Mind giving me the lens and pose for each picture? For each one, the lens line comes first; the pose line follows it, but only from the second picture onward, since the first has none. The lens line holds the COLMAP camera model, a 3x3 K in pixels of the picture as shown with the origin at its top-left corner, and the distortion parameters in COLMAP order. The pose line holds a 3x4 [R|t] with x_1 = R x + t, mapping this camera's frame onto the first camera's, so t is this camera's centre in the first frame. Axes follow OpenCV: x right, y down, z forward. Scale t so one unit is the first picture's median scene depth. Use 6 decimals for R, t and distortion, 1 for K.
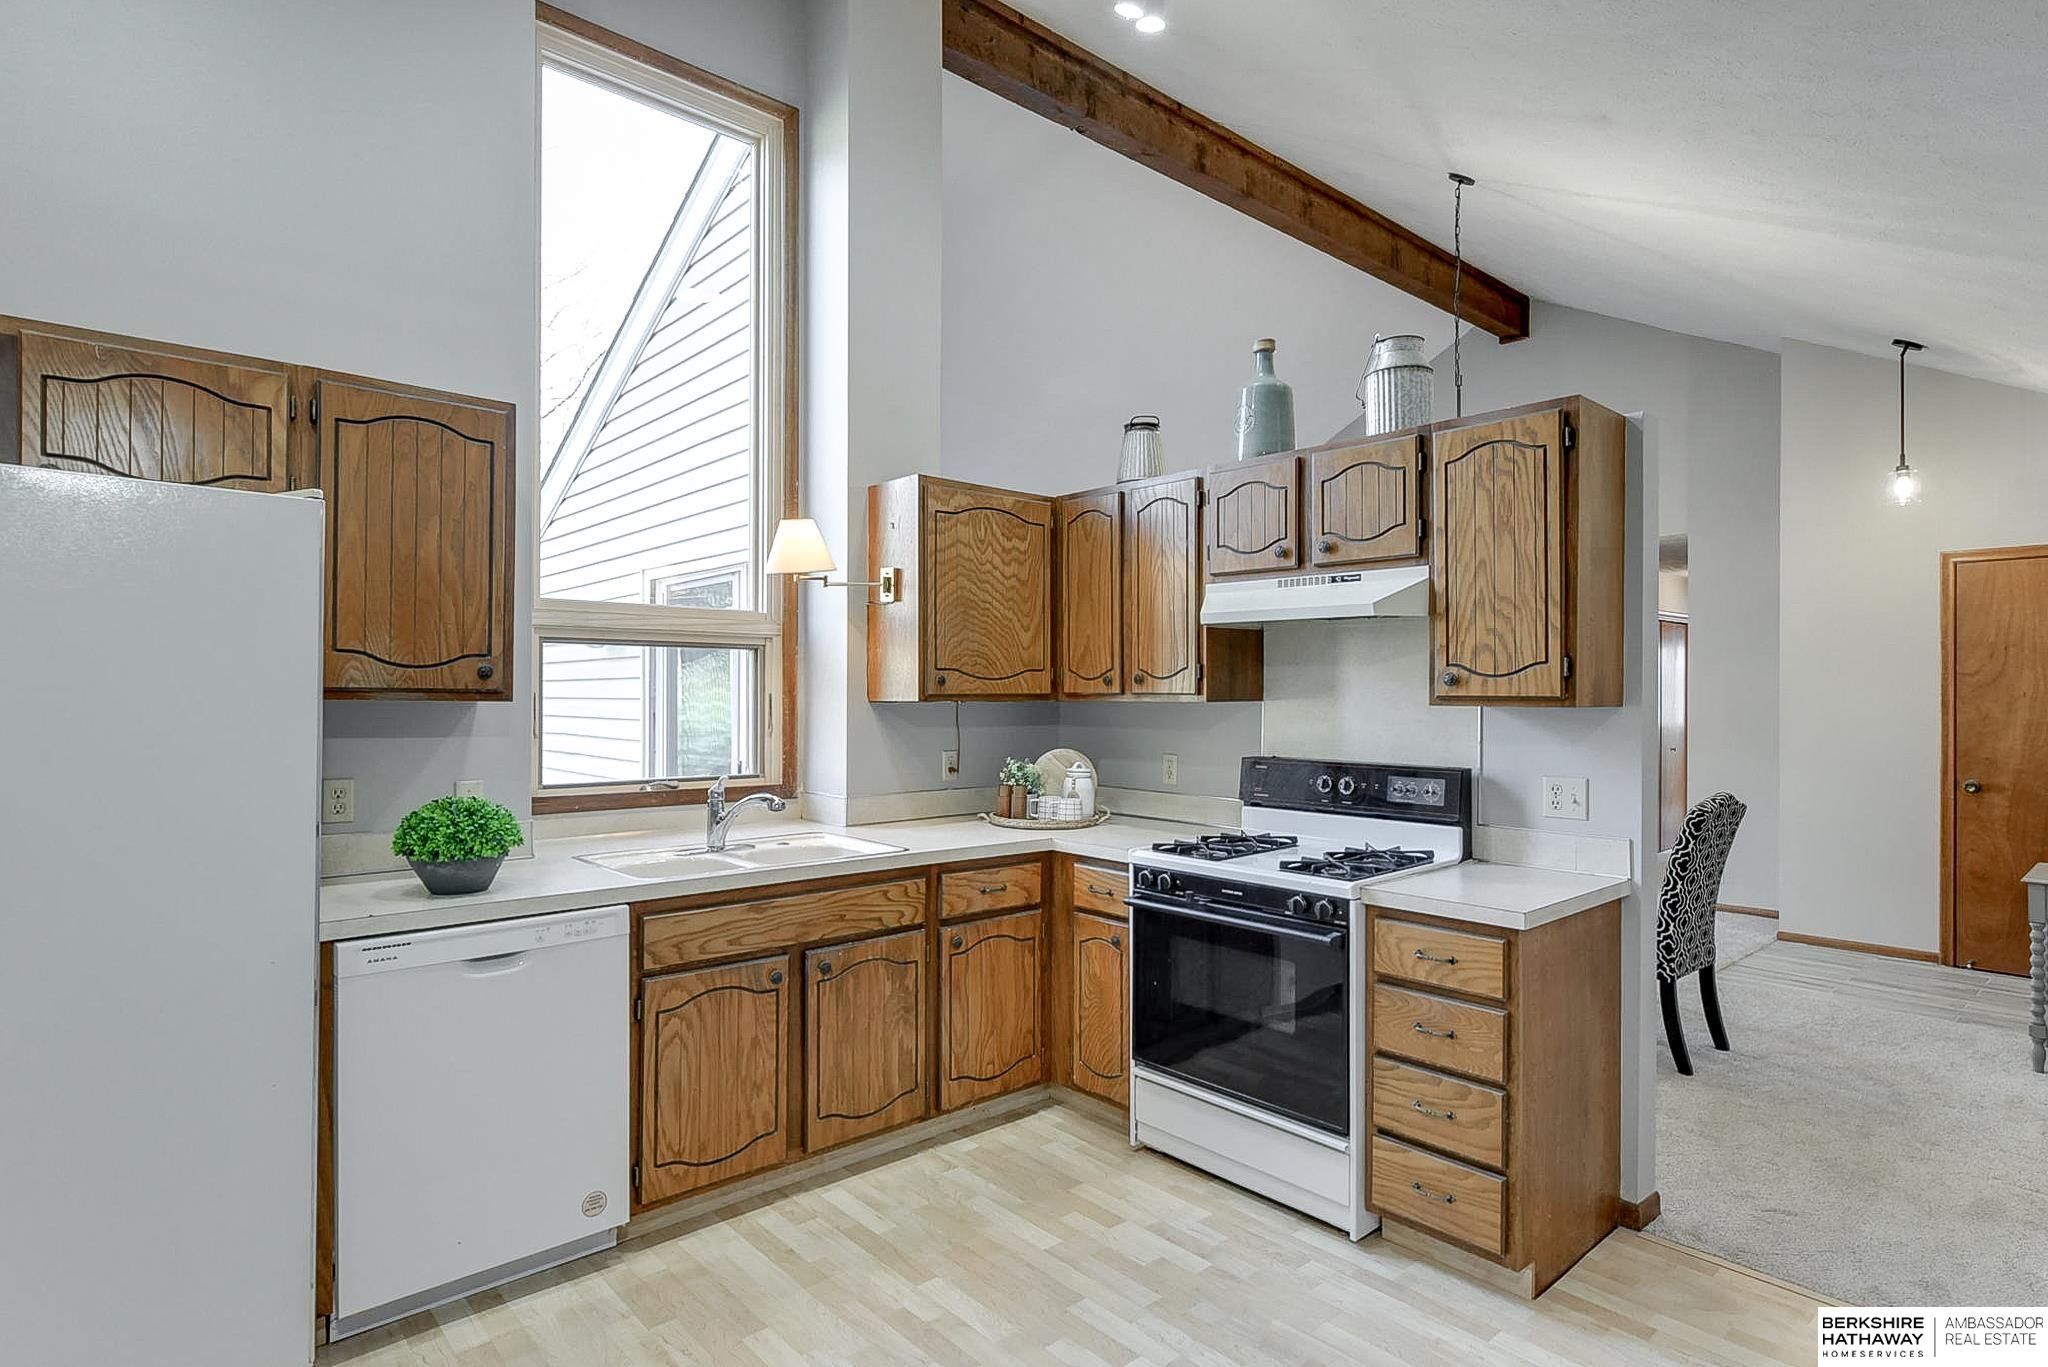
lens RADIAL K [[1045.0, 0, 1024.0], [0, 1045.0, 683.5], [0, 0, 1]] dist [0.002981, 0.000374]
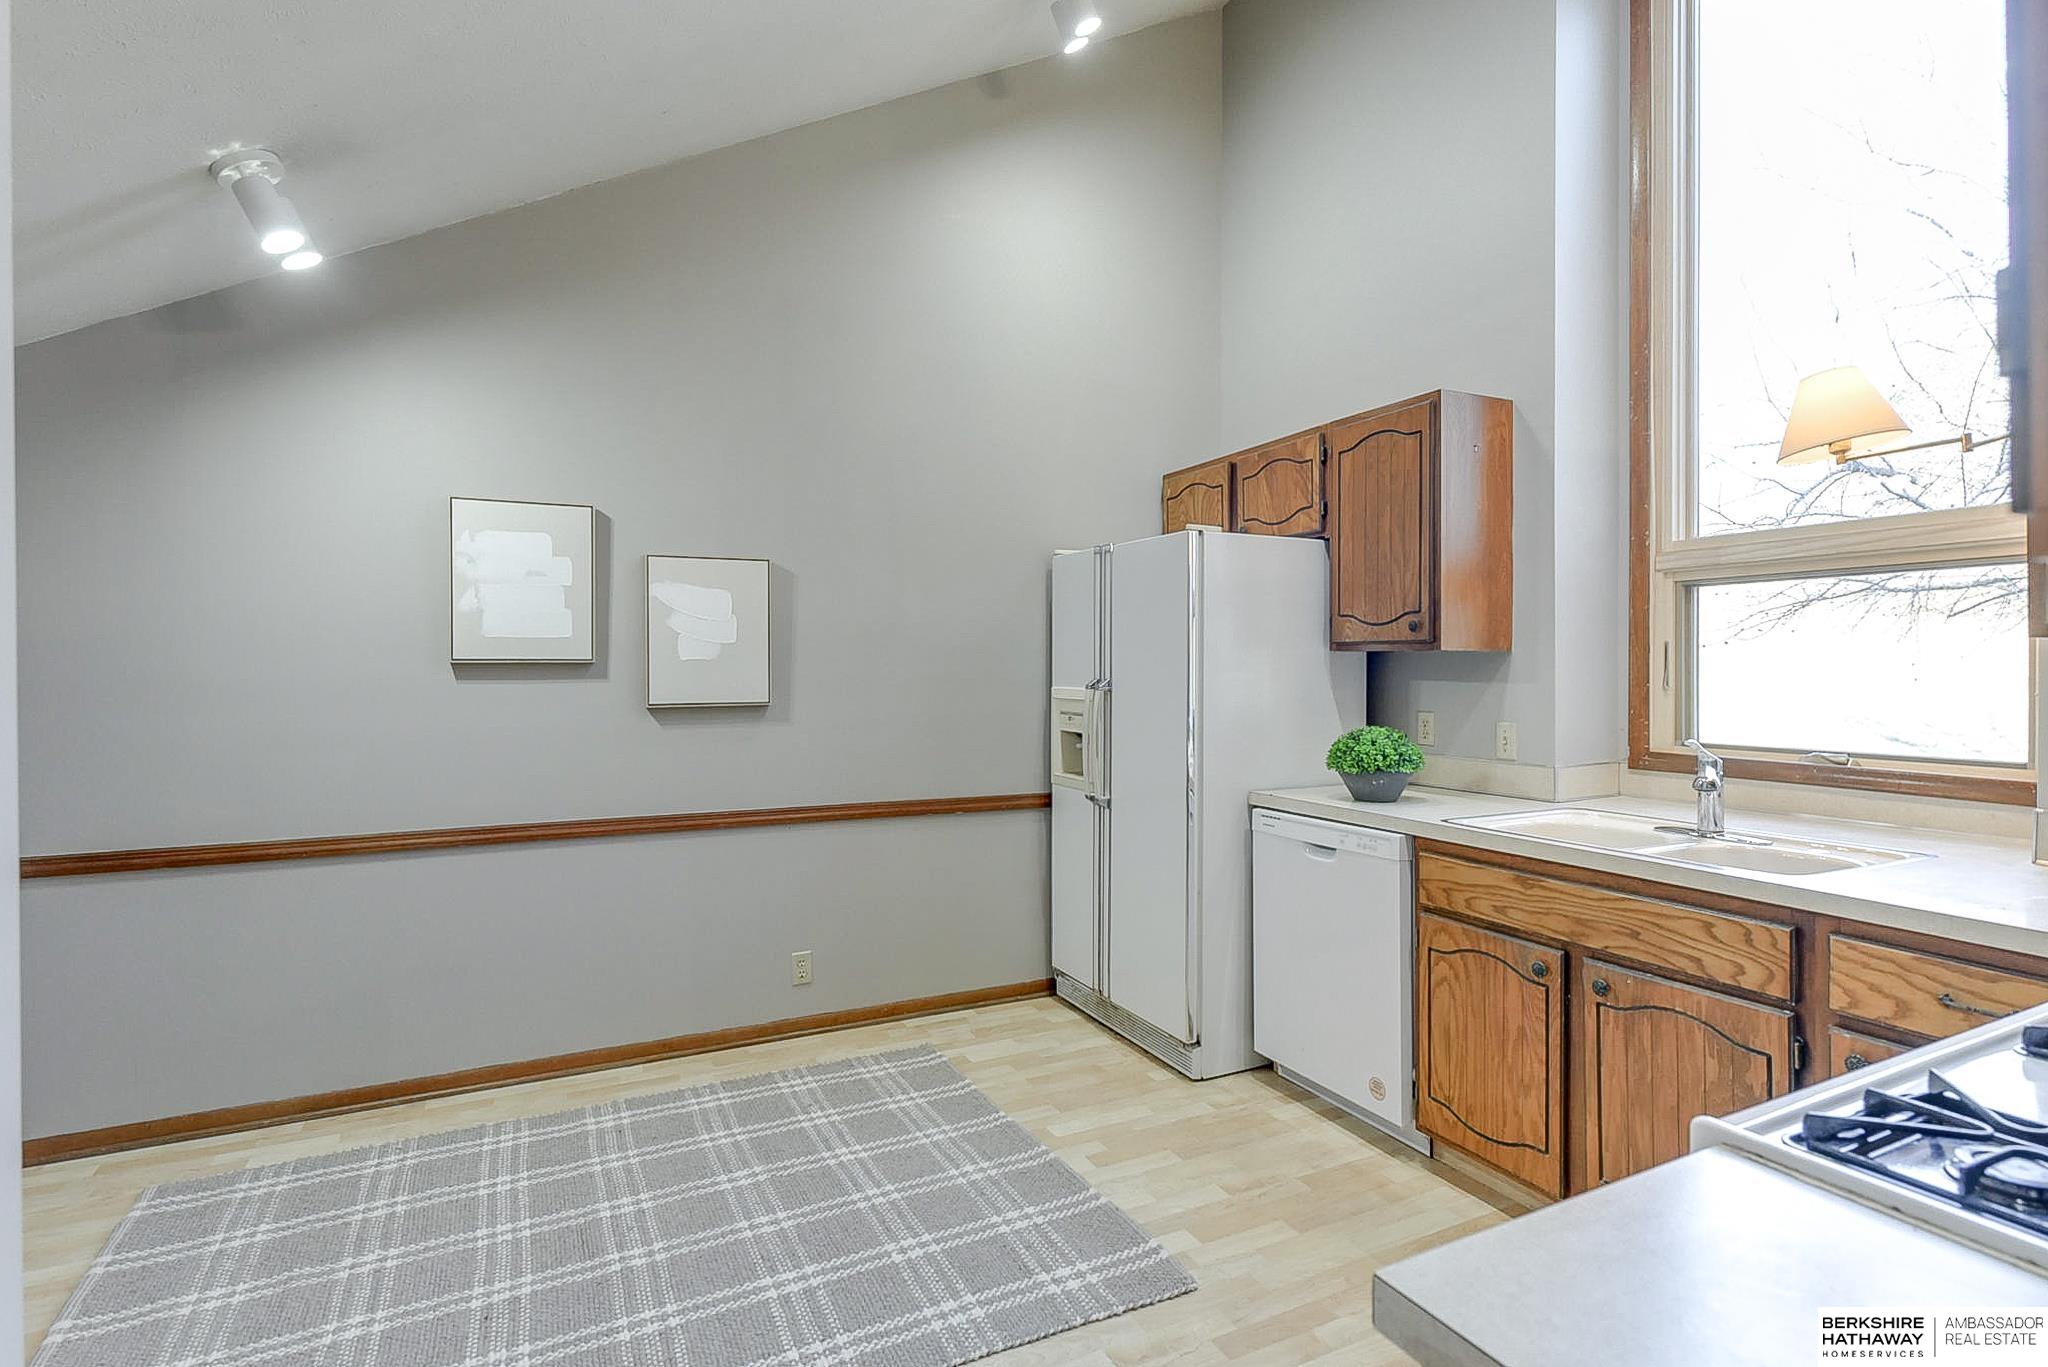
lens RADIAL K [[997.0, 0, 1024.0], [0, 997.0, 683.5], [0, 0, 1]] dist [-0.000619, -0.000160]
pose [[-0.269557, 0.006246, -0.962964, 0.662181], [0.007740, 0.999961, 0.004319, 0.043866], [0.962953, -0.006289, -0.269595, 0.832593]]
